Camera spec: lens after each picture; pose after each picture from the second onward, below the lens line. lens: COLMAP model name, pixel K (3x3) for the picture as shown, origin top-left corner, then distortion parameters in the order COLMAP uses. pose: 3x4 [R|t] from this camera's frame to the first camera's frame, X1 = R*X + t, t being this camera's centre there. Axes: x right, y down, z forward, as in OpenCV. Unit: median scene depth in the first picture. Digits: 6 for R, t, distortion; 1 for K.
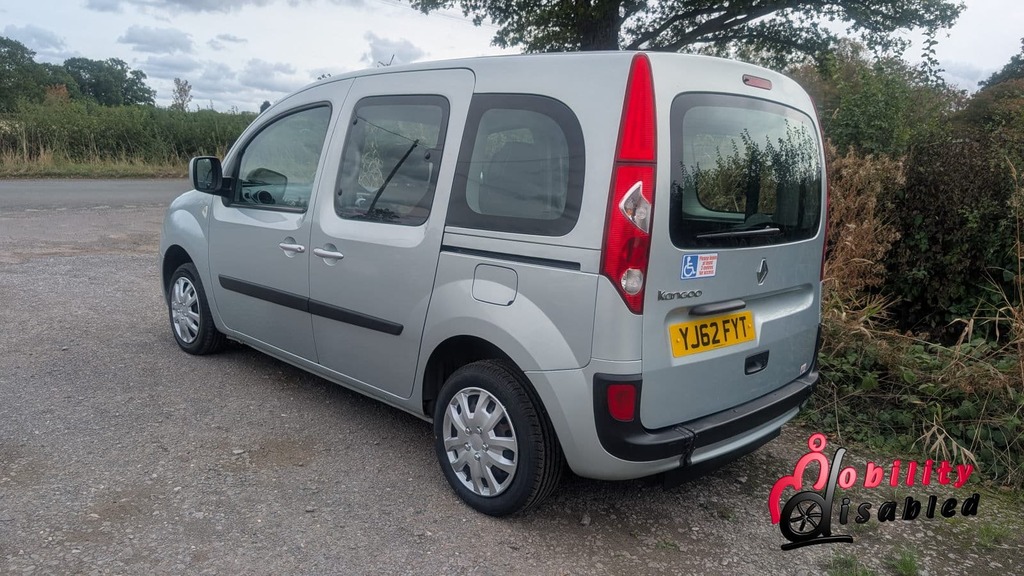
lens RADIAL K [[707.2, 0, 518.9], [0, 707.2, 287.1], [0, 0, 1]] dist [0.006362, 0.002386]
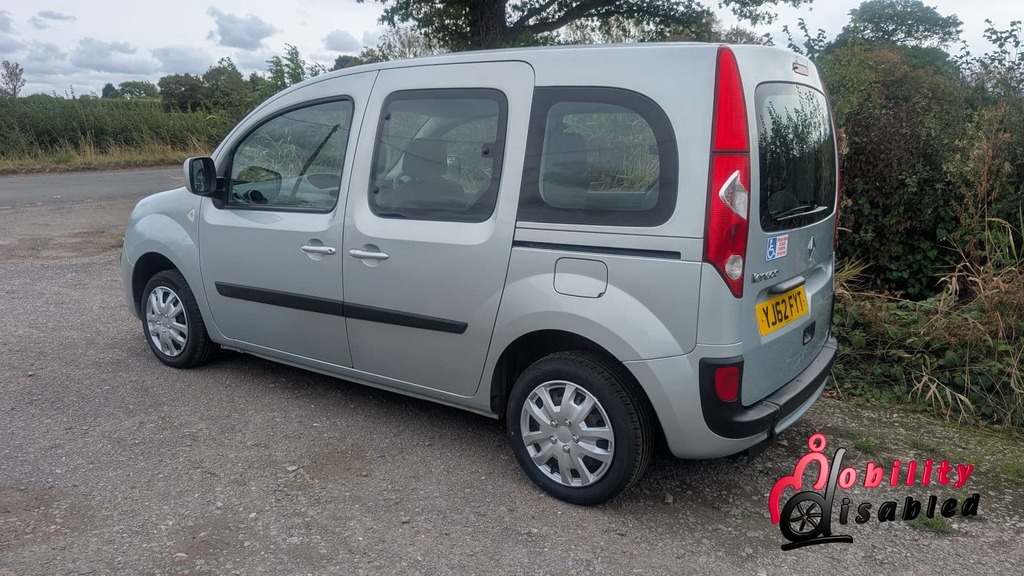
lens RADIAL K [[704.5, 0, 506.9], [0, 704.5, 281.7], [0, 0, 1]] dist [0.008789, -0.000659]
pose [[0.985885, -0.067353, 0.153277, -0.229065], [0.063291, 0.997506, 0.031235, -0.027893], [-0.154999, -0.021093, 0.987689, 0.022913]]
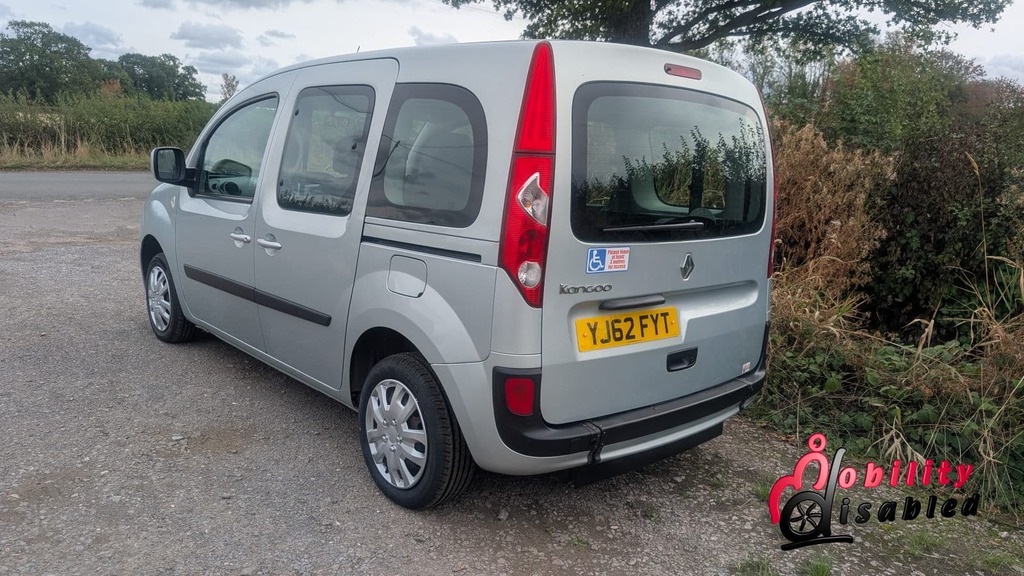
lens RADIAL K [[709.5, 0, 525.8], [0, 709.5, 285.8], [0, 0, 1]] dist [0.006834, 0.000057]
pose [[0.998629, 0.014185, -0.050390, 0.143943], [-0.013994, 0.999894, 0.004141, 0.002906], [0.050444, -0.003430, 0.998721, 0.008155]]
